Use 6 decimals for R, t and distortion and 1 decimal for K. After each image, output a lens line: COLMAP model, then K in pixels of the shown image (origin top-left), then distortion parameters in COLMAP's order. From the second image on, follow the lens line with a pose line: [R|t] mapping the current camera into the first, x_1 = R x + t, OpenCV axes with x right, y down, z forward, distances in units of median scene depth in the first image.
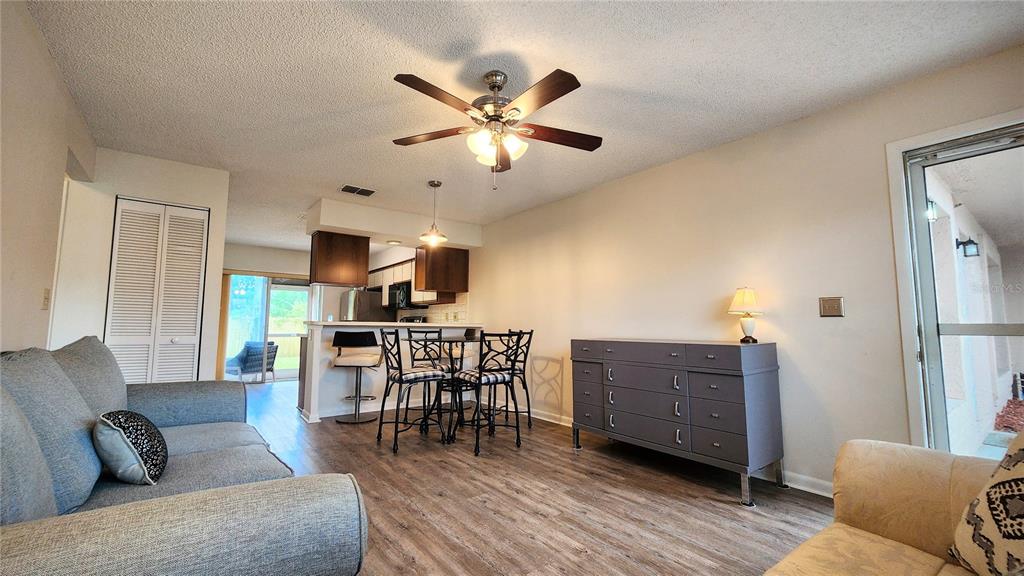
lens RADIAL K [[422.4, 0, 509.3], [0, 422.4, 287.4], [0, 0, 1]] dist [0.002427, 0.000924]
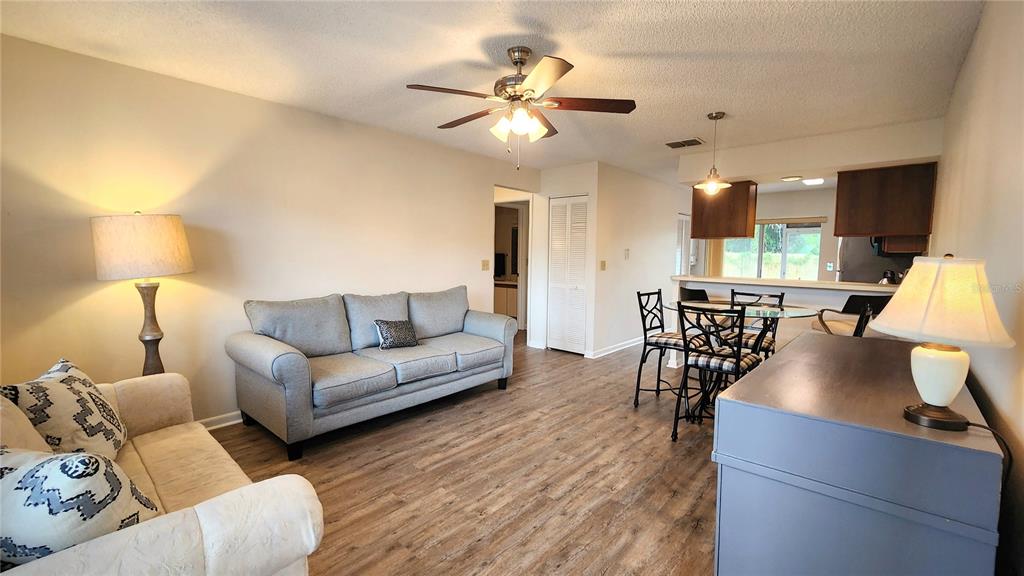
lens RADIAL K [[422.4, 0, 511.0], [0, 422.4, 289.5], [0, 0, 1]] dist [0.002427, 0.000924]
pose [[0.189258, 0.074783, -0.979076, 0.753915], [0.078796, 0.992723, 0.091057, -0.025319], [0.978761, -0.094380, 0.181988, 0.579358]]
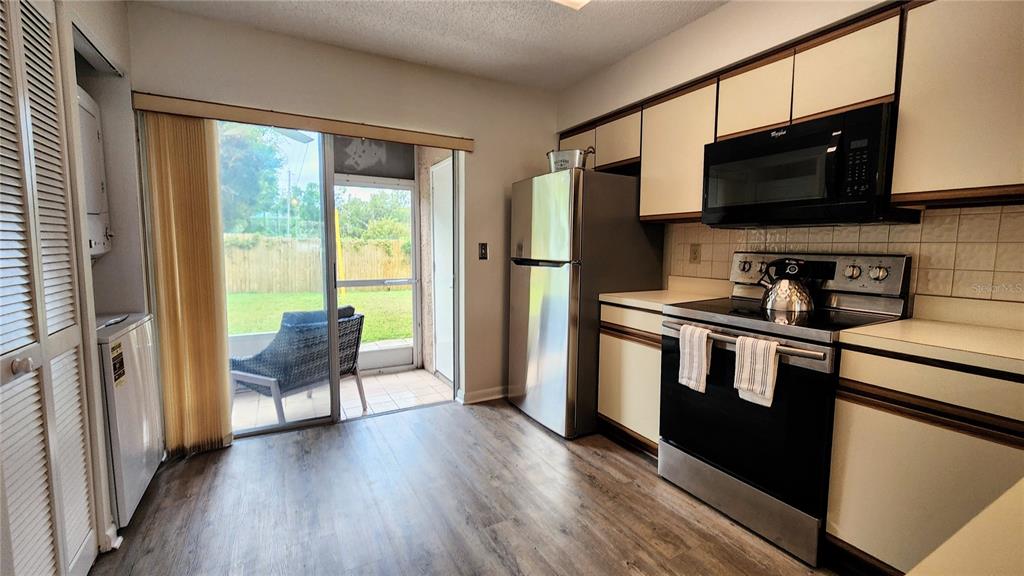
lens RADIAL K [[422.4, 0, 509.1], [0, 422.4, 285.1], [0, 0, 1]] dist [0.002427, 0.000924]
pose [[0.990986, 0.023034, -0.131967, -0.862211], [0.001417, 0.983249, 0.182263, 0.086211], [0.133955, -0.180808, 0.974353, 1.525563]]
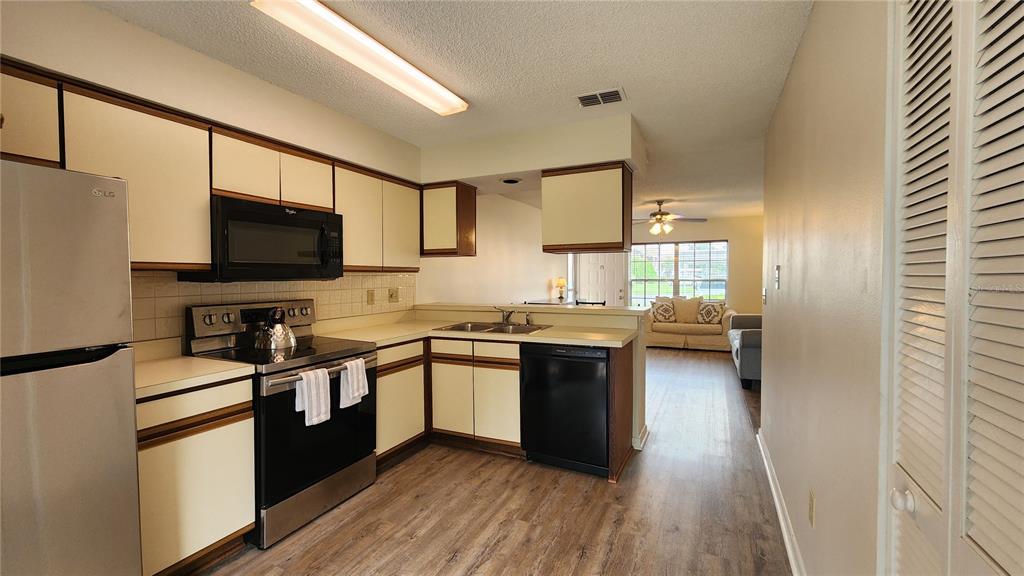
lens RADIAL K [[422.4, 0, 518.9], [0, 422.4, 285.0], [0, 0, 1]] dist [0.002427, 0.000924]
pose [[-0.474104, -0.020895, 0.880221, -1.453759], [-0.077659, 0.996814, -0.018167, 0.101476], [-0.877037, -0.076970, -0.474217, 2.186991]]
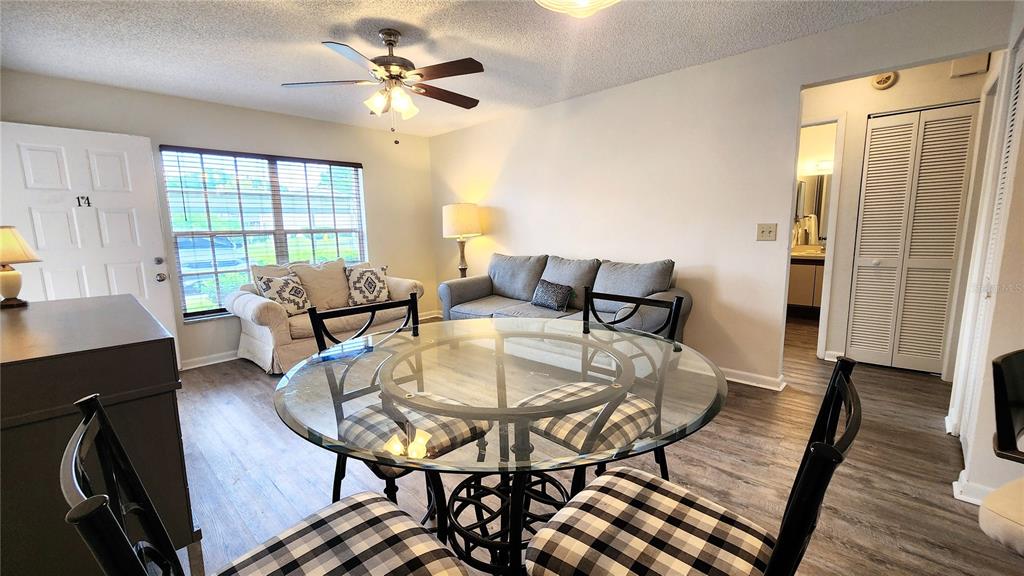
lens RADIAL K [[422.4, 0, 508.8], [0, 422.4, 290.4], [0, 0, 1]] dist [0.002427, 0.000924]
pose [[-0.987009, 0.040662, -0.155433, -0.171377], [0.030755, 0.997371, 0.065621, 0.072844], [0.157692, 0.059988, -0.985665, 1.606370]]
